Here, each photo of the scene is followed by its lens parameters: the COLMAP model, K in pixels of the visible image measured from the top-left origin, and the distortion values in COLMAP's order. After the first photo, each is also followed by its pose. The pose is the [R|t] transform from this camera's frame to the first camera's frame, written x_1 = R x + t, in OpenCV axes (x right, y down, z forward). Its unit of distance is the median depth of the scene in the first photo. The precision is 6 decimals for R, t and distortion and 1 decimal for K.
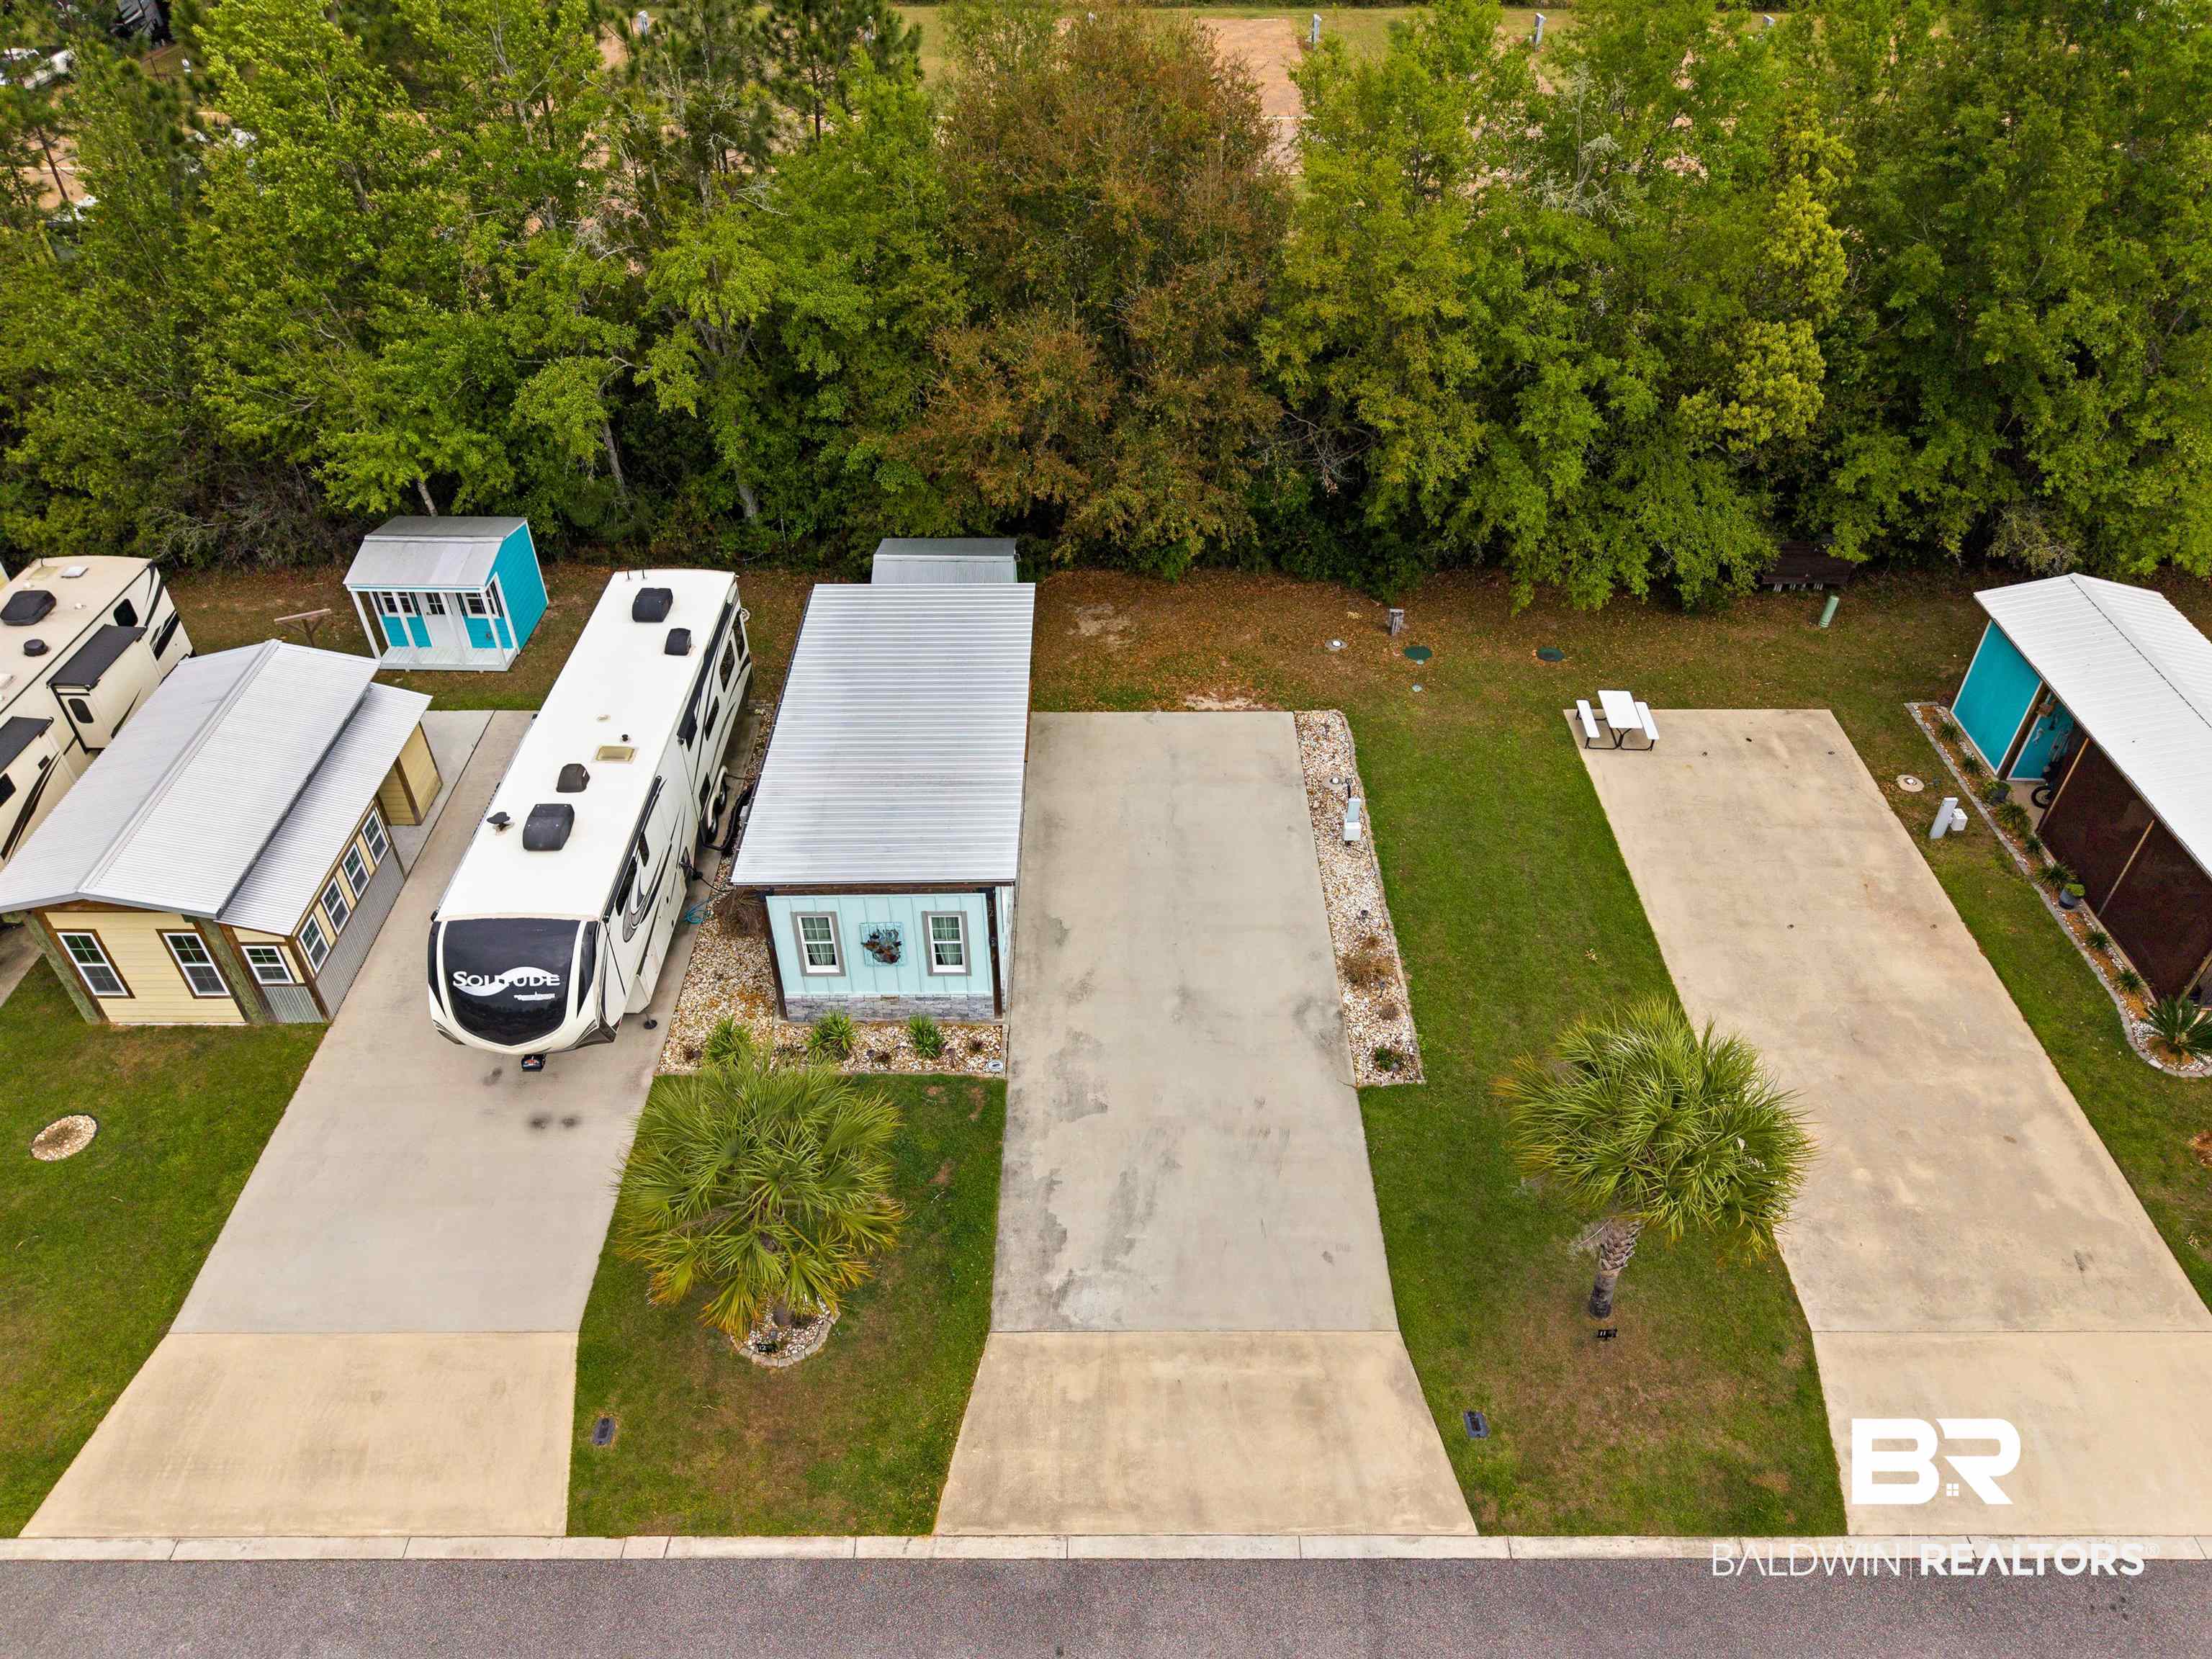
lens RADIAL K [[1524.6, 0, 1106.0], [0, 1524.6, 829.5], [0, 0, 1]] dist [0.051673, -0.073622]
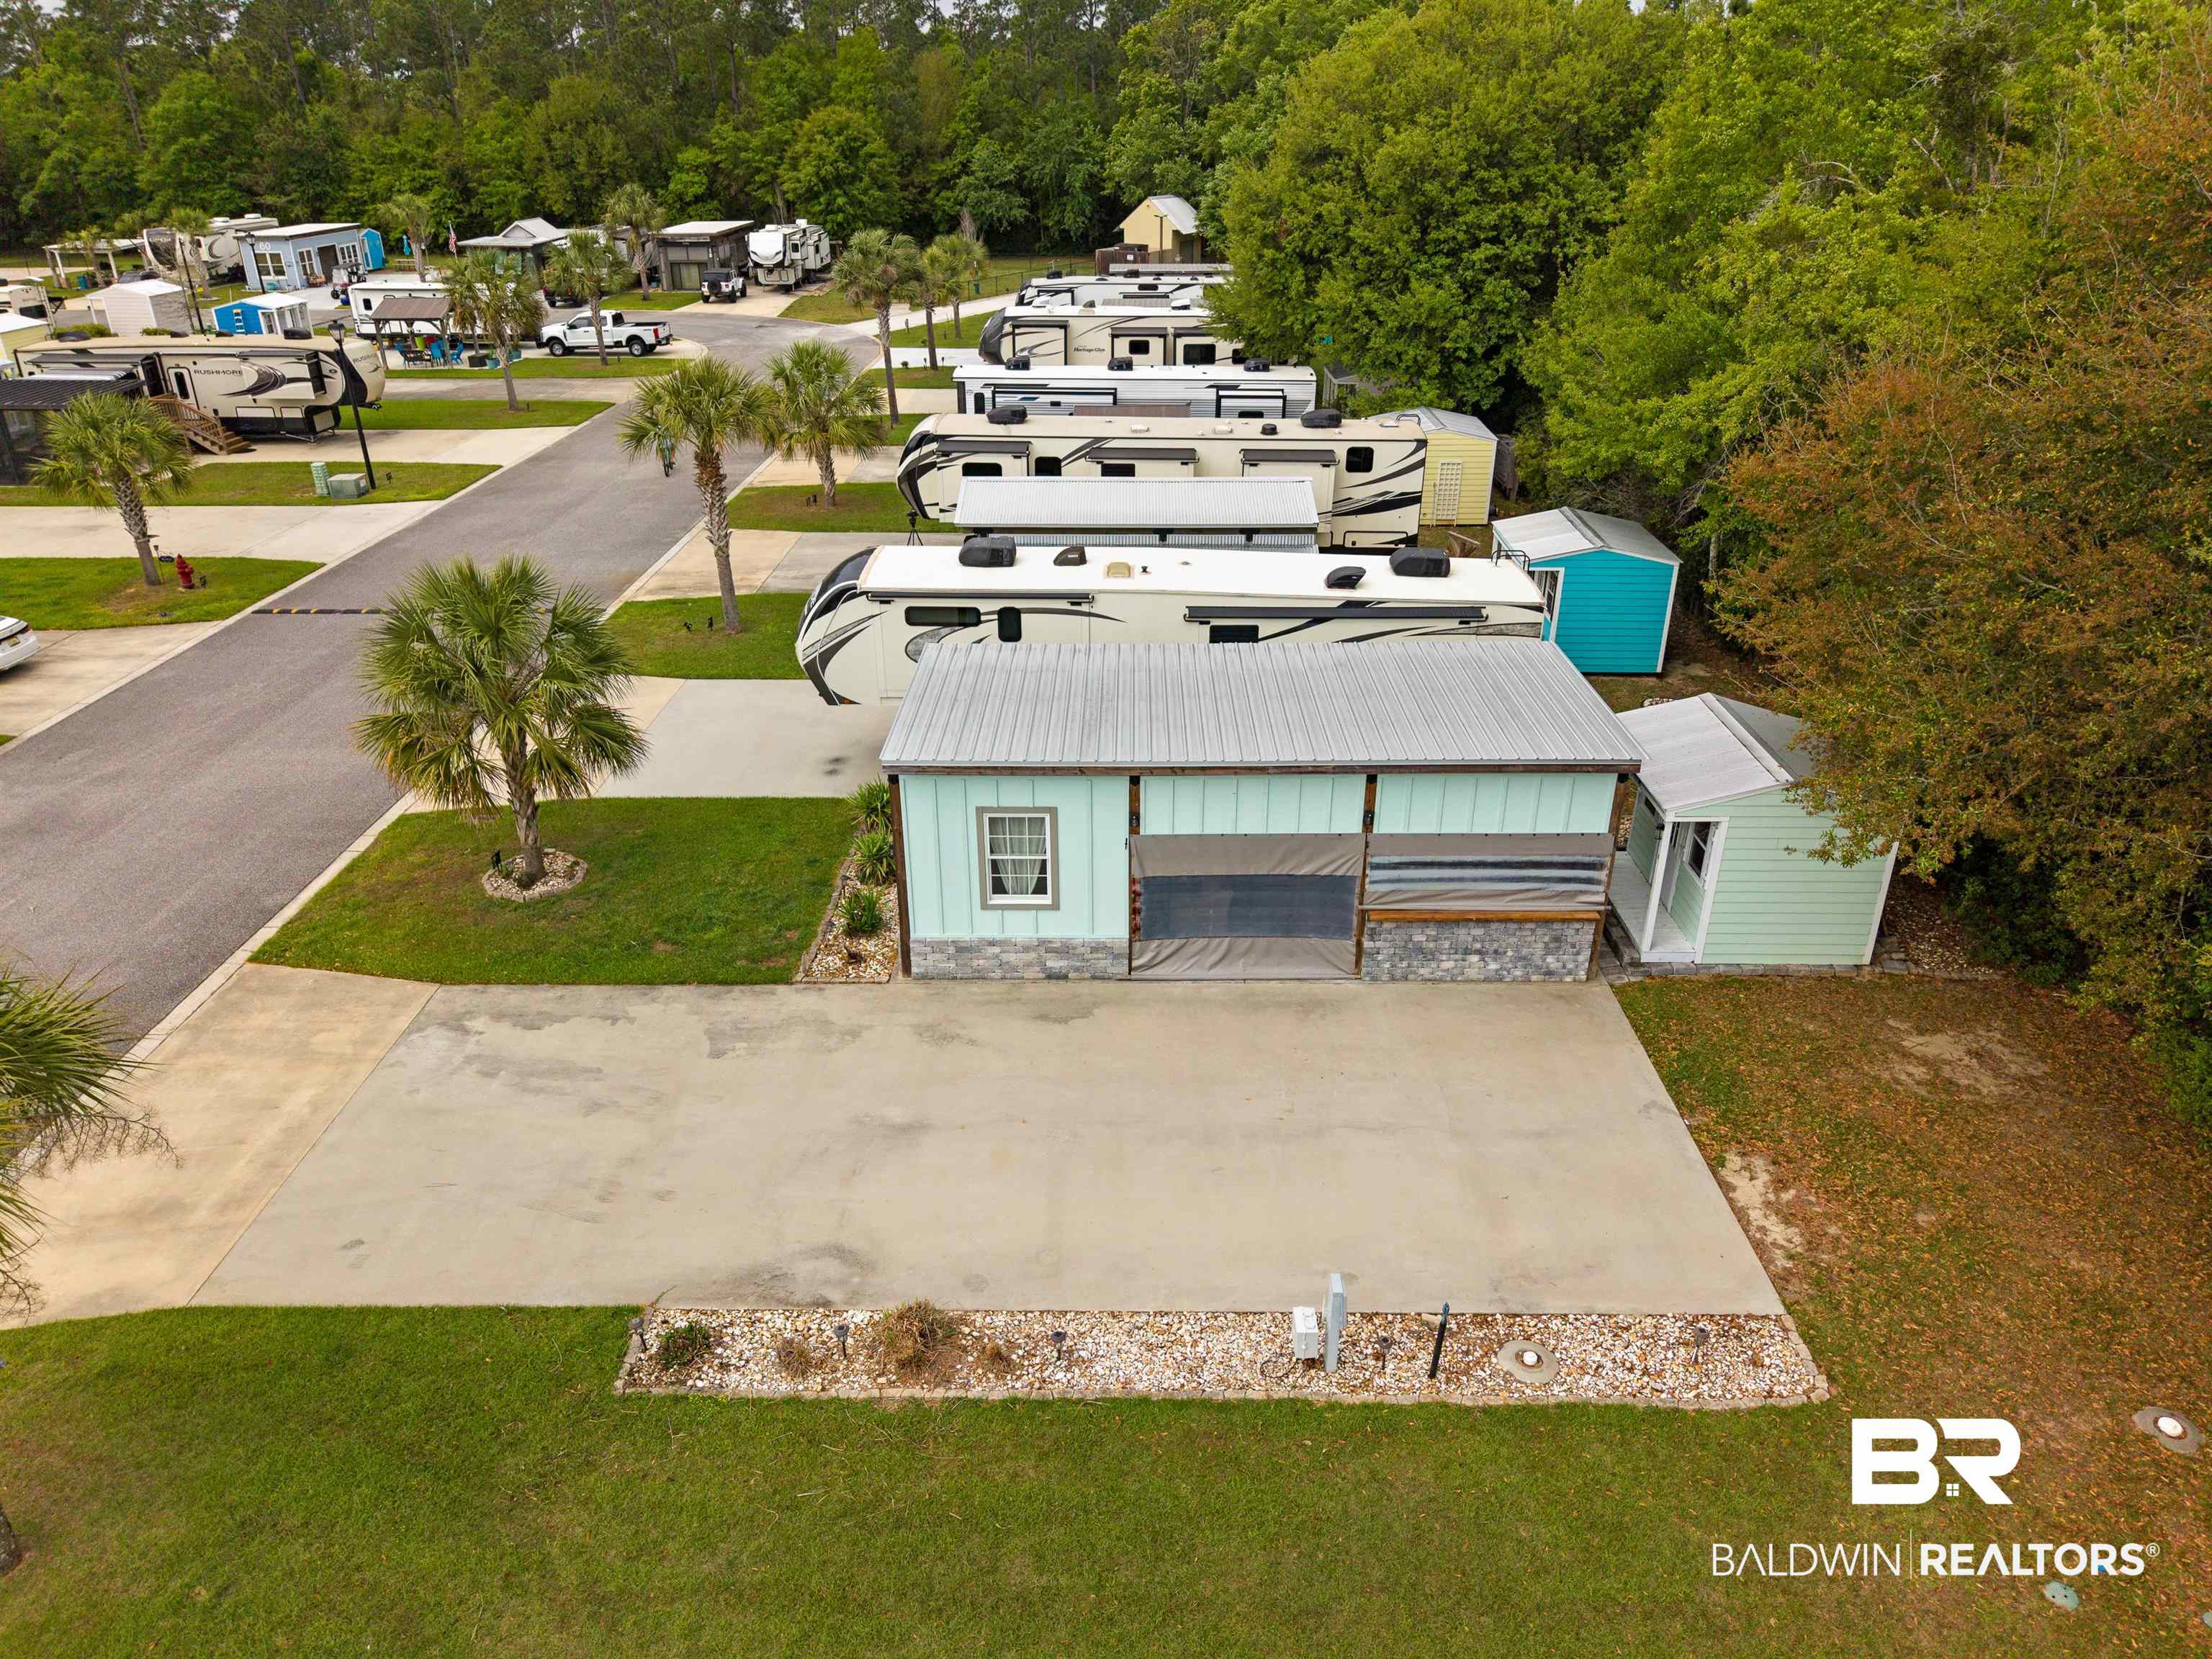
lens RADIAL K [[1513.3, 0, 1106.1], [0, 1513.3, 780.5], [0, 0, 1]] dist [-0.000569, 0.004561]
pose [[-0.020814, 0.403644, -0.914679, 0.586944], [-0.633202, 0.702678, 0.324497, -0.257705], [0.773707, 0.585931, 0.240963, 0.859113]]
